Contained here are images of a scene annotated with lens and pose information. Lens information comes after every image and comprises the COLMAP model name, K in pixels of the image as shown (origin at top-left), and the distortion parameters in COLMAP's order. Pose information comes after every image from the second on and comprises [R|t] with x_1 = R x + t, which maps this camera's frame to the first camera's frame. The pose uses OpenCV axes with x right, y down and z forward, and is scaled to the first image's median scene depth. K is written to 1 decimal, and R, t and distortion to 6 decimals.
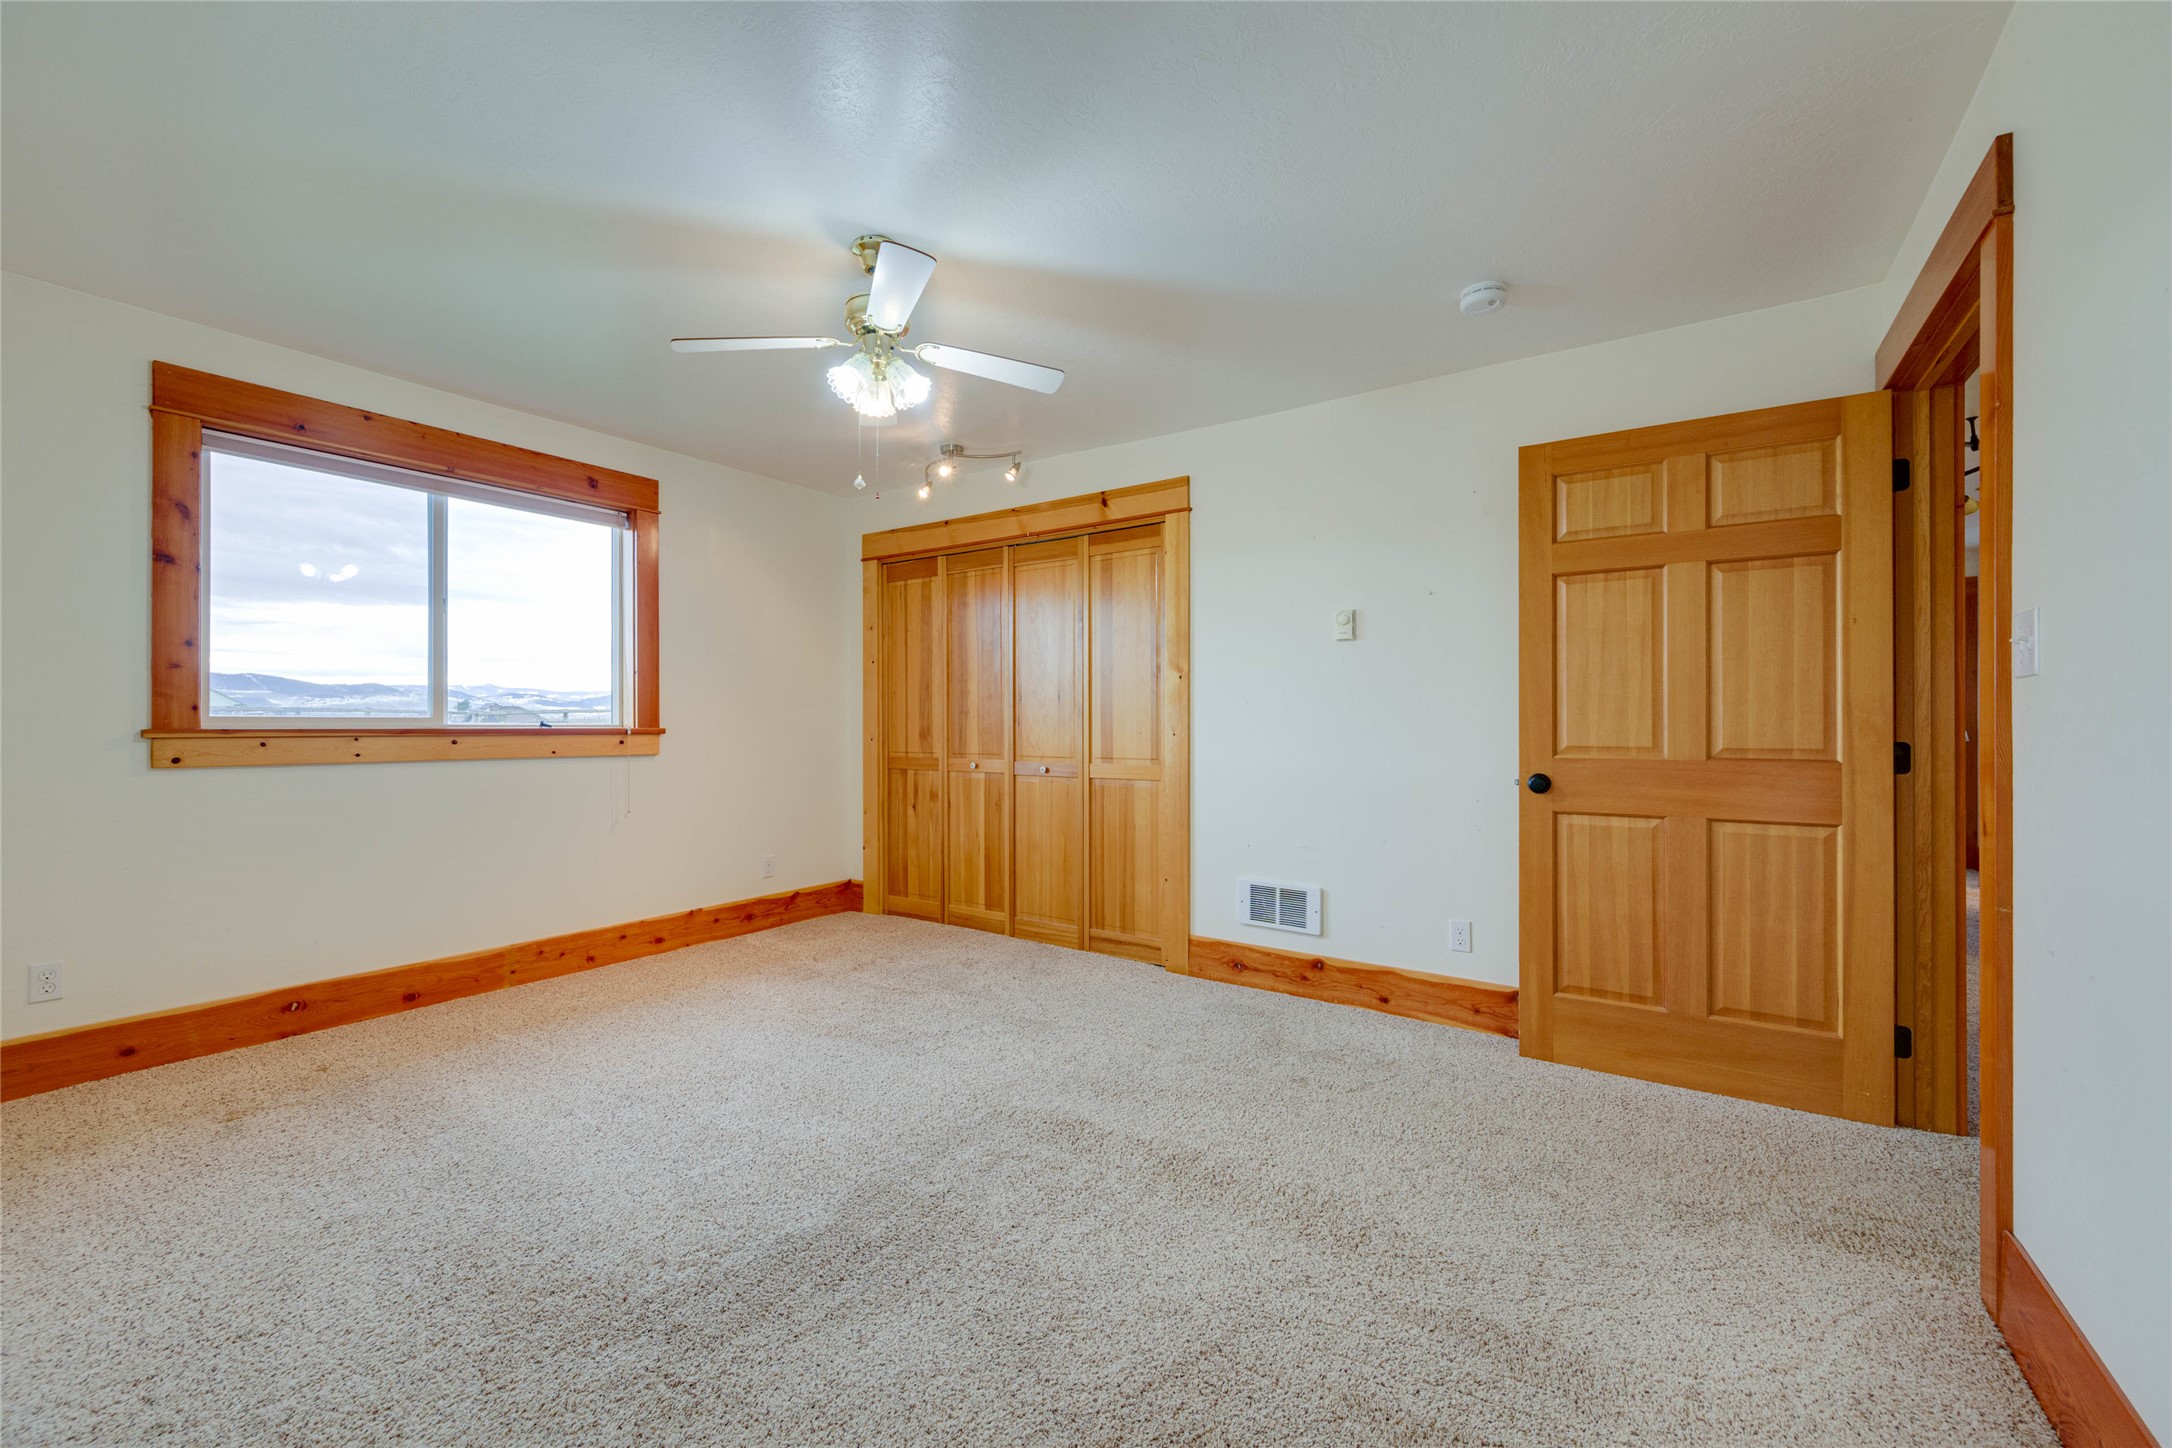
lens RADIAL K [[902.1, 0, 1086.0], [0, 902.1, 724.0], [0, 0, 1]] dist [-0.000152, -0.000064]
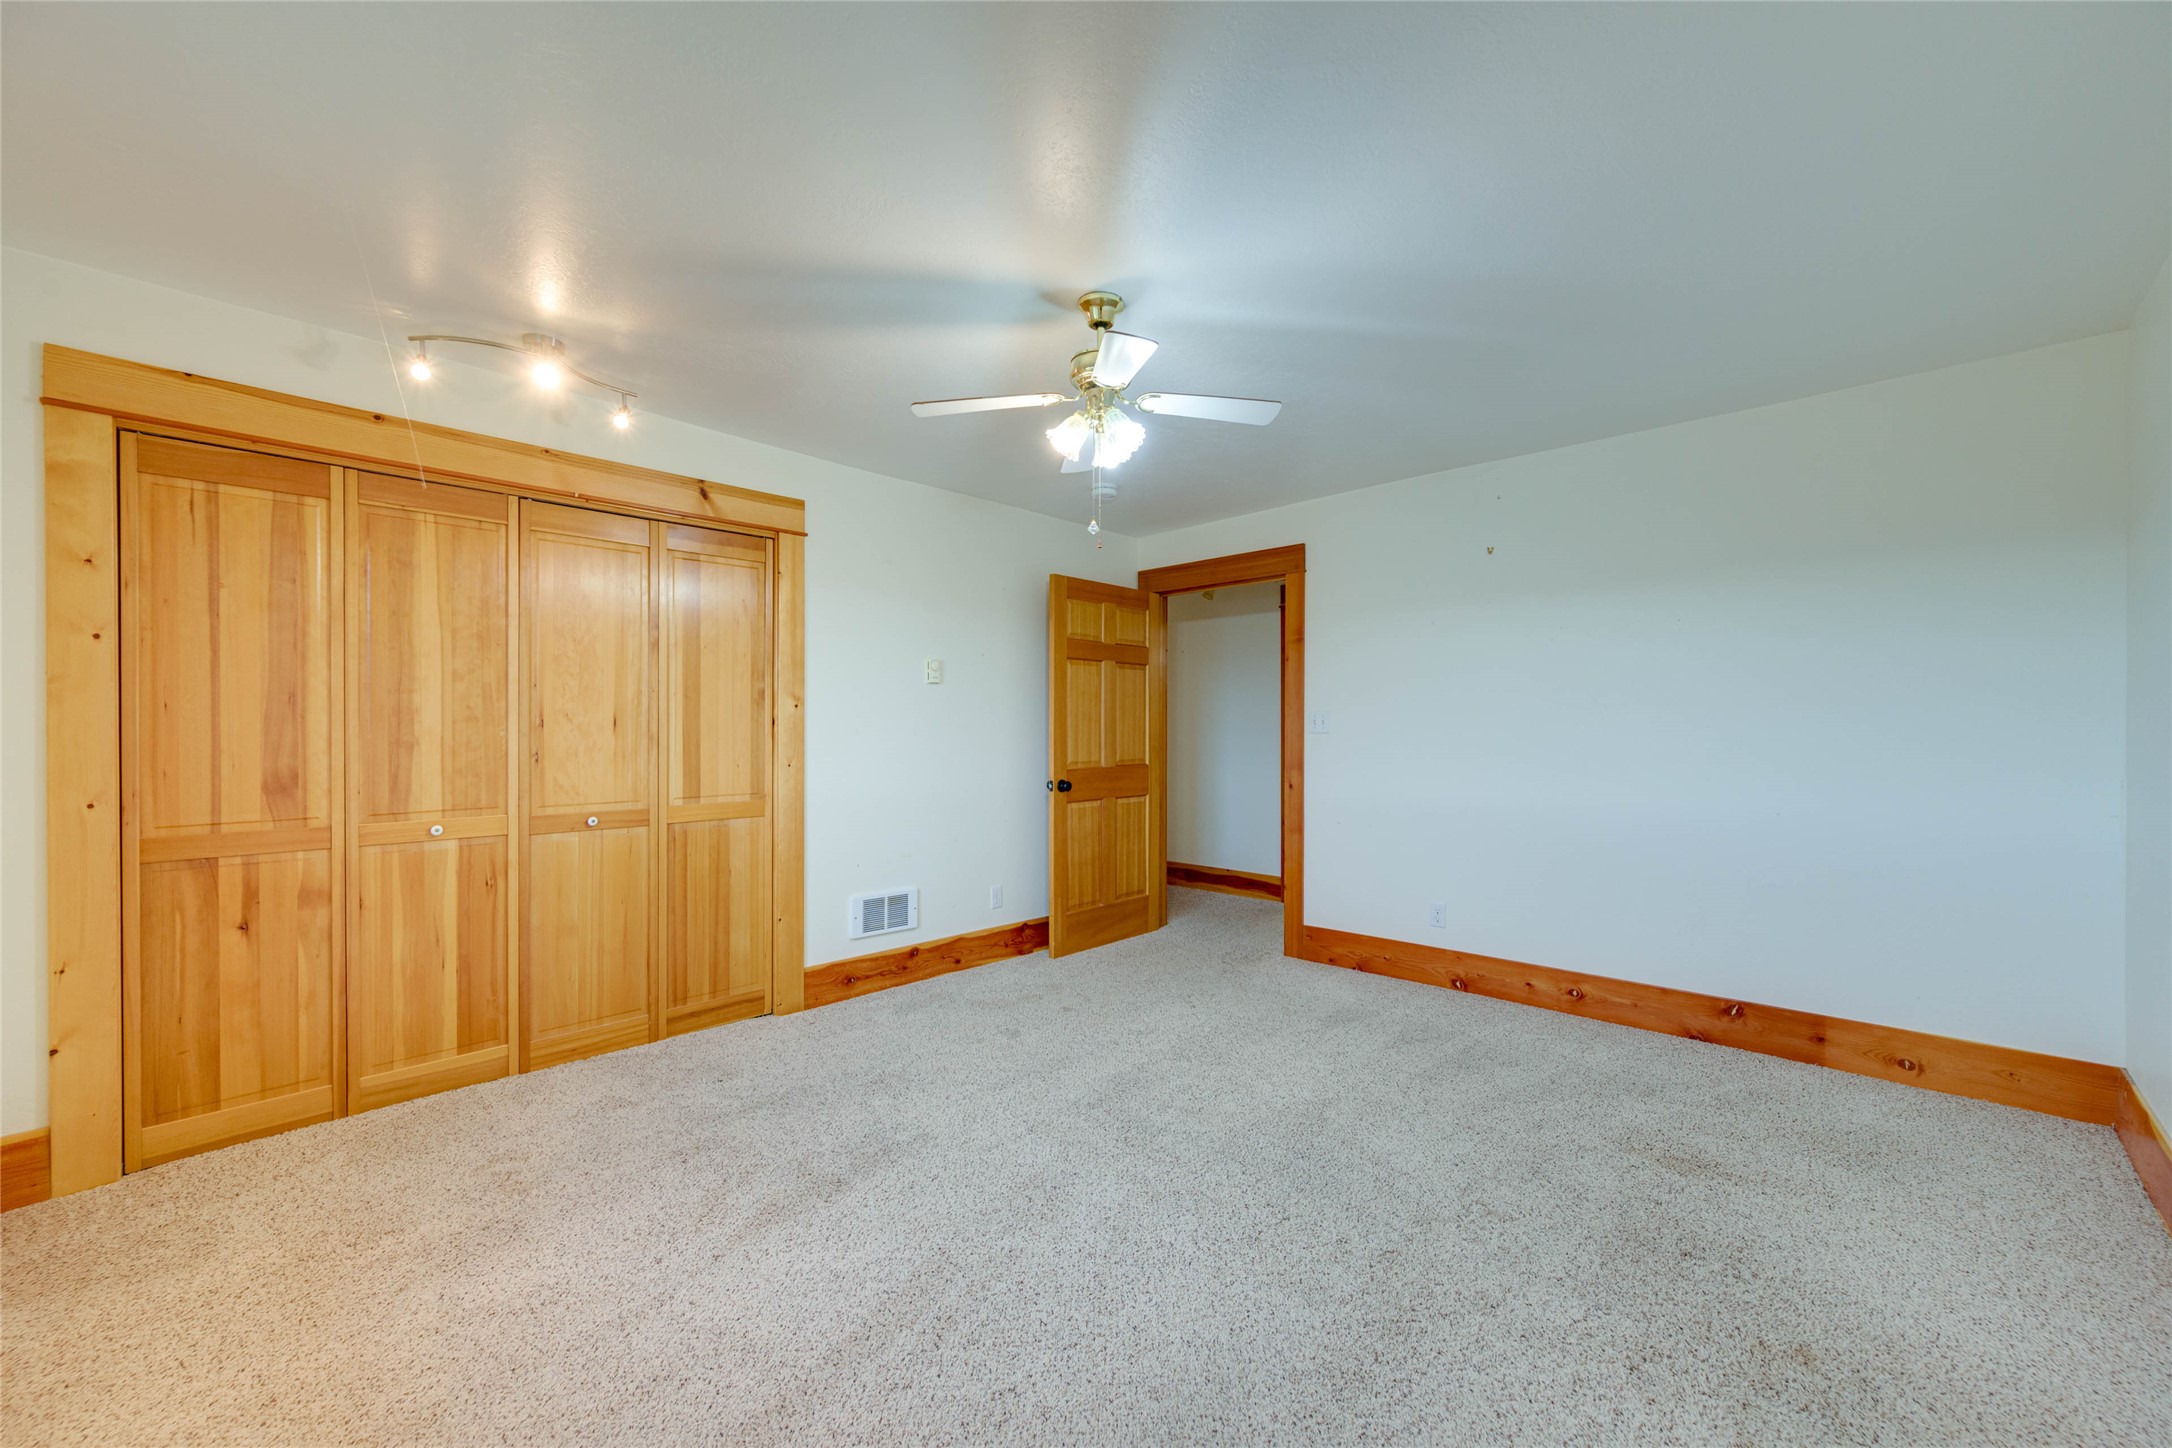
lens RADIAL K [[846.6, 0, 1112.8], [0, 846.6, 722.6], [0, 0, 1]] dist [-0.001350, -0.000203]
pose [[0.128566, 0.004948, 0.991689, -0.725010], [-0.001775, 0.999987, -0.004760, -0.028817], [-0.991699, -0.001148, 0.128573, 0.526308]]
